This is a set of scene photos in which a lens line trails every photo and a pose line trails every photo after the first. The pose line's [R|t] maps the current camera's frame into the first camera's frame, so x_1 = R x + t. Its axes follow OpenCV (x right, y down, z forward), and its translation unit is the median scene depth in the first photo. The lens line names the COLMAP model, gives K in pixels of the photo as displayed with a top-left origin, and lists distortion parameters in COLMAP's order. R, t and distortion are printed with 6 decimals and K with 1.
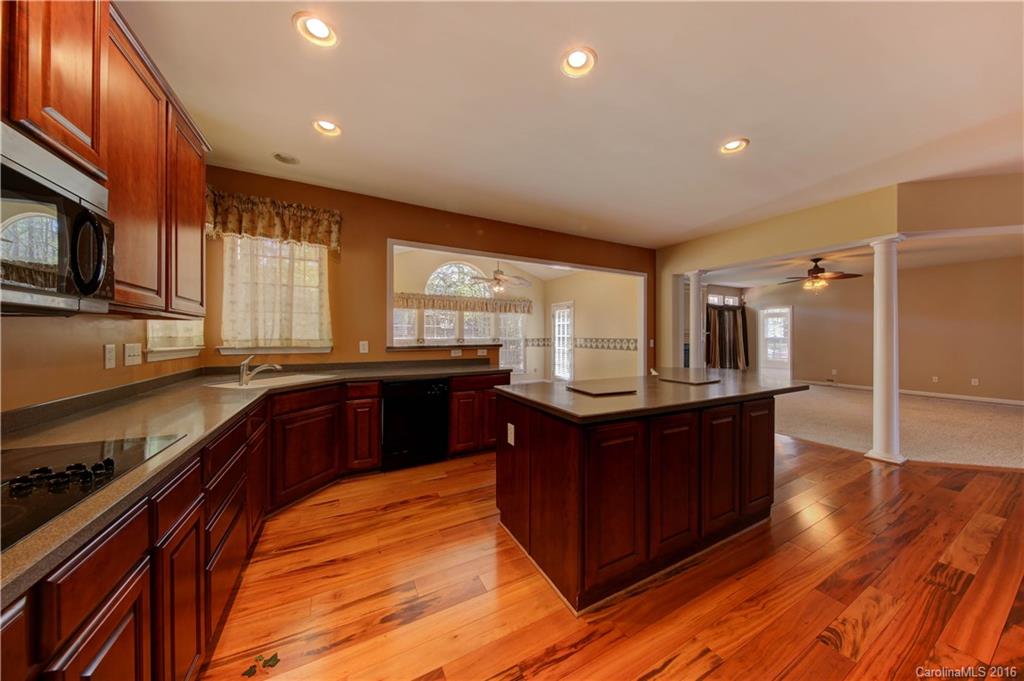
lens RADIAL K [[327.9, 0, 524.9], [0, 327.9, 337.8], [0, 0, 1]] dist [-0.001433, -0.000153]
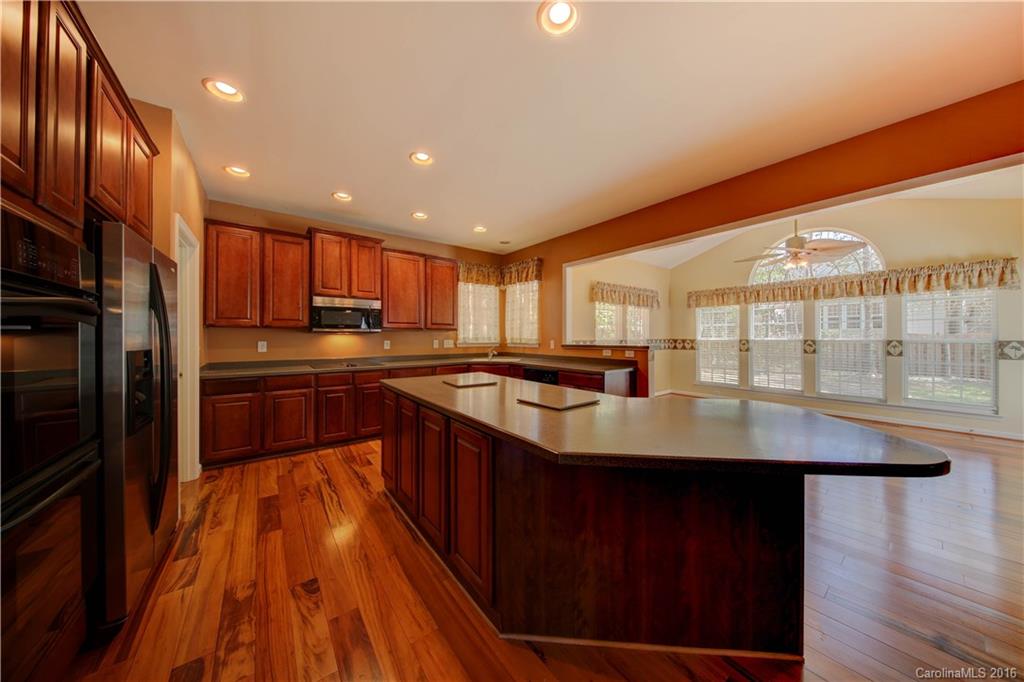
lens RADIAL K [[325.2, 0, 515.5], [0, 325.2, 335.4], [0, 0, 1]] dist [0.000601, 0.000005]
pose [[0.157810, -0.006773, -0.987446, 0.417325], [-0.000965, 0.999975, -0.007013, -0.000481], [0.987469, 0.002059, 0.157799, 0.288004]]
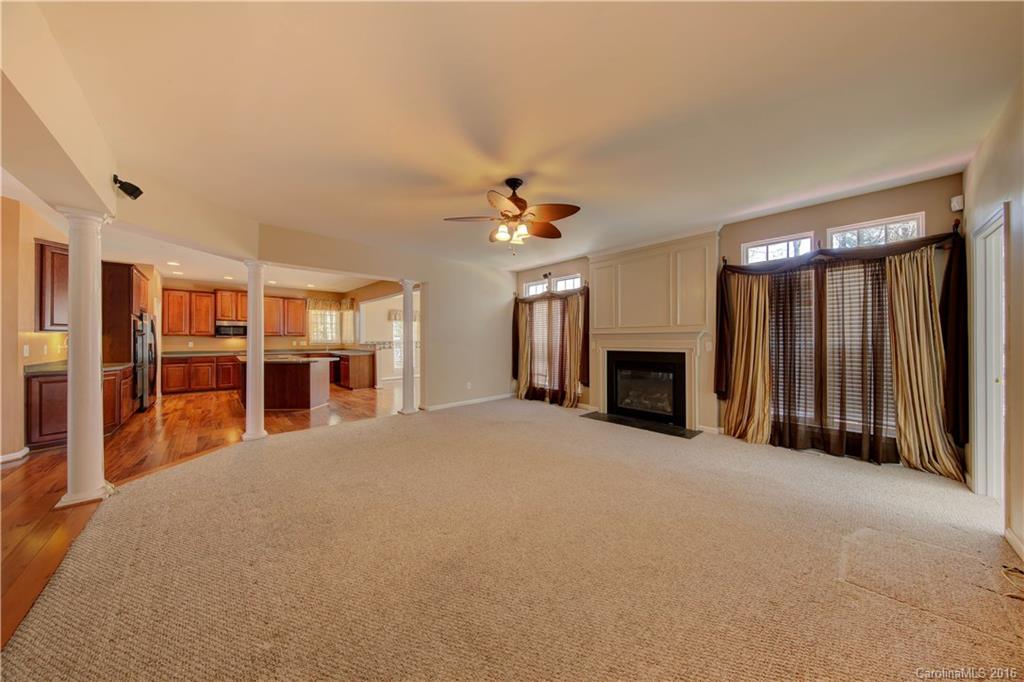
lens RADIAL K [[326.1, 0, 510.2], [0, 326.1, 337.6], [0, 0, 1]] dist [0.000261, 0.000031]
pose [[0.238348, -0.005932, -0.971162, 1.165592], [-0.002924, 0.999972, -0.006825, -0.004206], [0.971176, 0.004466, 0.238324, 0.754722]]
